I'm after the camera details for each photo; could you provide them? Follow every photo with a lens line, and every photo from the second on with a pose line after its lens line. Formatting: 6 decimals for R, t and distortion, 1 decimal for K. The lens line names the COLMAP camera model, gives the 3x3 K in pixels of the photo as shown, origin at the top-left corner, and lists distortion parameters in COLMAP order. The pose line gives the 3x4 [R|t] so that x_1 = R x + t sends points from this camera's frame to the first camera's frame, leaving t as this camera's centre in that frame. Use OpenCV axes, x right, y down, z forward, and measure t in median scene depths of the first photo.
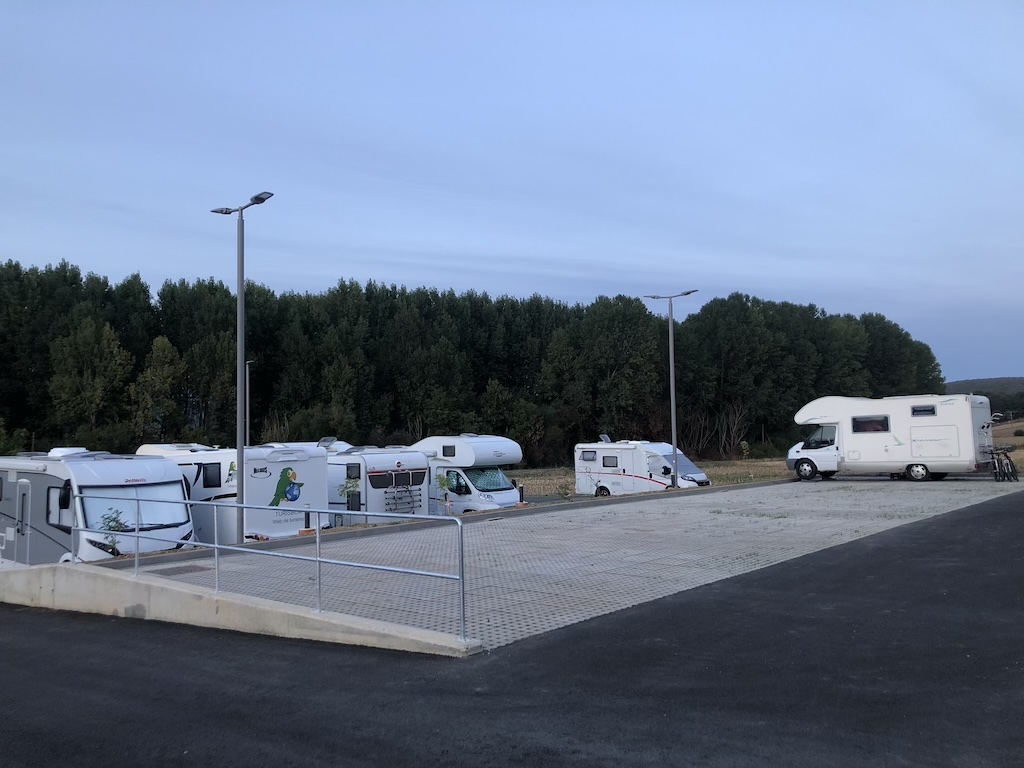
lens RADIAL K [[831.5, 0, 506.2], [0, 831.5, 380.1], [0, 0, 1]] dist [0.065597, -0.092673]
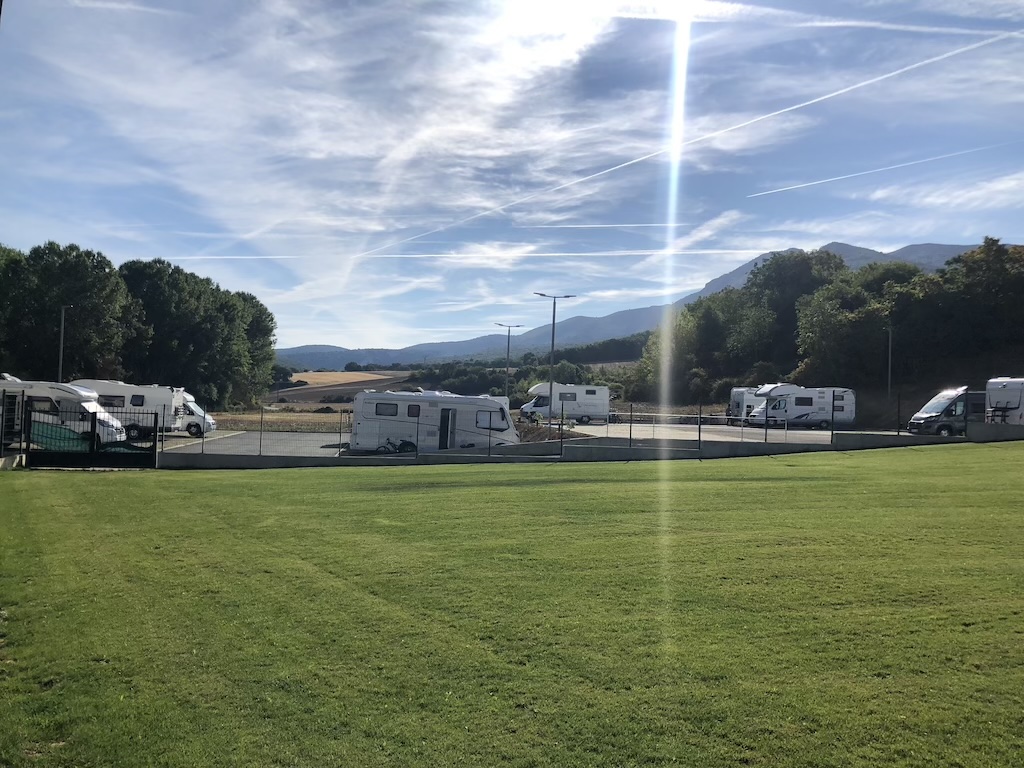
lens RADIAL K [[831.5, 0, 506.2], [0, 831.5, 380.1], [0, 0, 1]] dist [0.065597, -0.092673]
pose [[0.647128, 0.065595, 0.759555, -0.353044], [-0.102081, 0.994776, 0.001062, 0.006628], [-0.755517, -0.078223, 0.650443, -0.072691]]
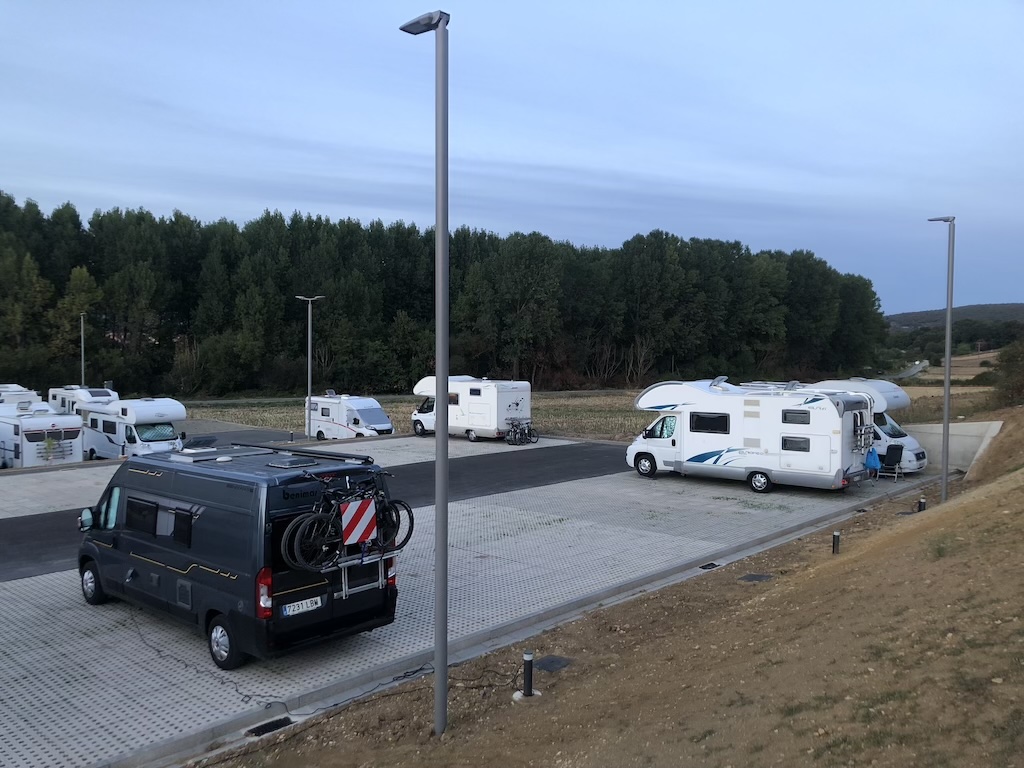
lens RADIAL K [[831.5, 0, 506.2], [0, 831.5, 380.1], [0, 0, 1]] dist [0.065597, -0.092673]
pose [[0.999432, 0.032002, -0.010564, 0.147270], [-0.030683, 0.993729, 0.107522, -0.034620], [0.013939, -0.107136, 0.994147, -0.094926]]
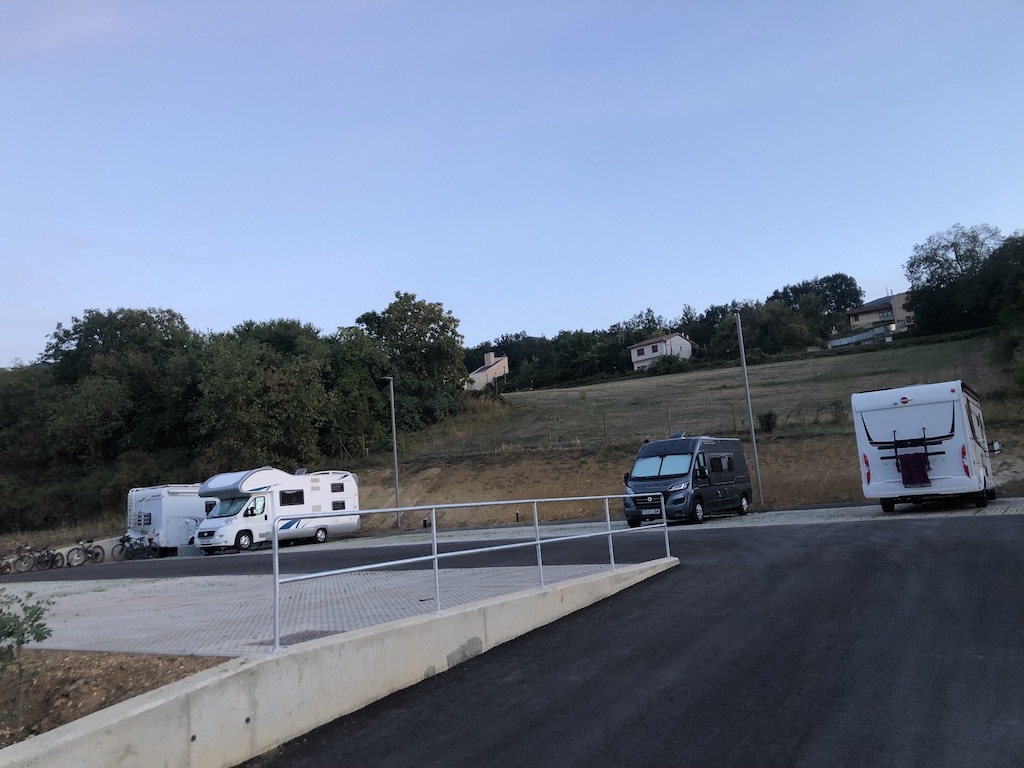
lens RADIAL K [[831.5, 0, 506.2], [0, 831.5, 380.1], [0, 0, 1]] dist [0.065597, -0.092673]
pose [[-0.157494, 0.187449, 0.969566, -0.125406], [0.010609, 0.982084, -0.188146, 0.017866], [-0.987463, -0.019346, -0.156661, 0.110486]]
